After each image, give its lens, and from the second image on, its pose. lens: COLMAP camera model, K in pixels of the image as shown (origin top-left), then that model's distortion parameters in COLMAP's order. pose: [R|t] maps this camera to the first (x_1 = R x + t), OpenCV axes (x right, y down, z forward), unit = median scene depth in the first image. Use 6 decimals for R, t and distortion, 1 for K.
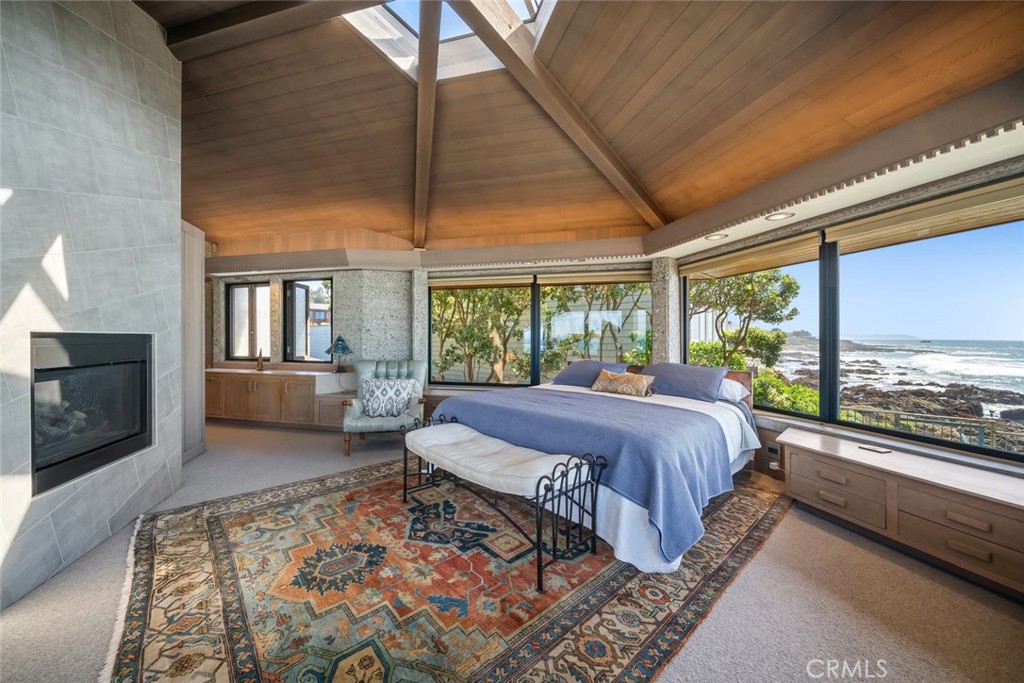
lens RADIAL K [[378.1, 0, 517.4], [0, 378.1, 337.2], [0, 0, 1]] dist [-0.011241, -0.000066]
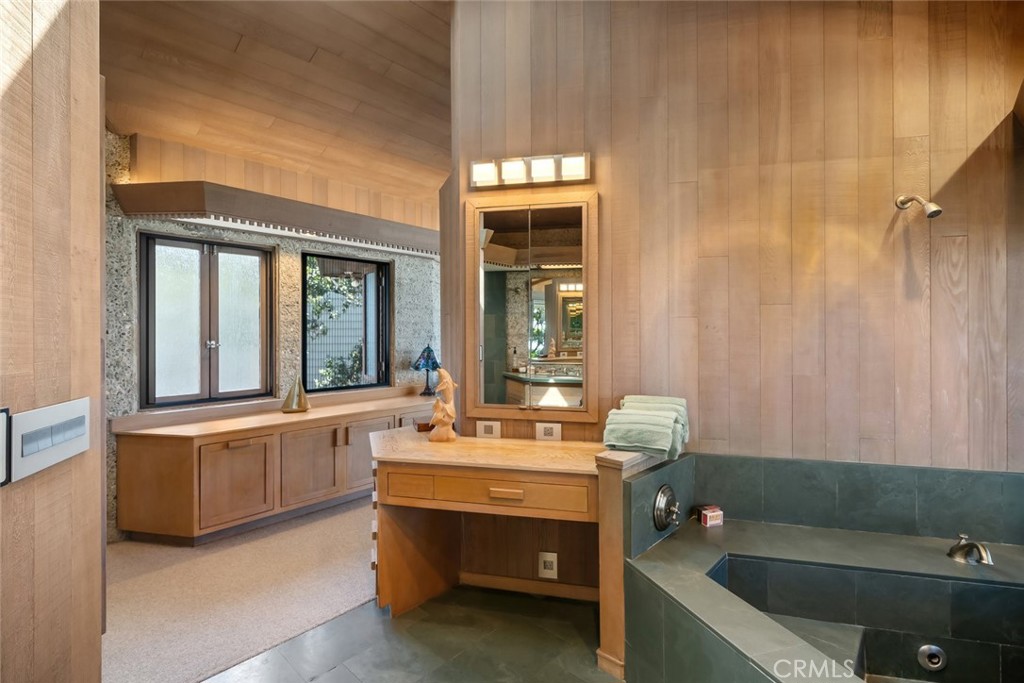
lens RADIAL K [[444.9, 0, 512.4], [0, 444.9, 337.4], [0, 0, 1]] dist [-0.001946, -0.000596]
pose [[0.493484, -0.003218, 0.869749, -1.026996], [0.000322, 0.999994, 0.003517, -0.022604], [-0.869755, -0.001456, 0.493482, 0.380895]]
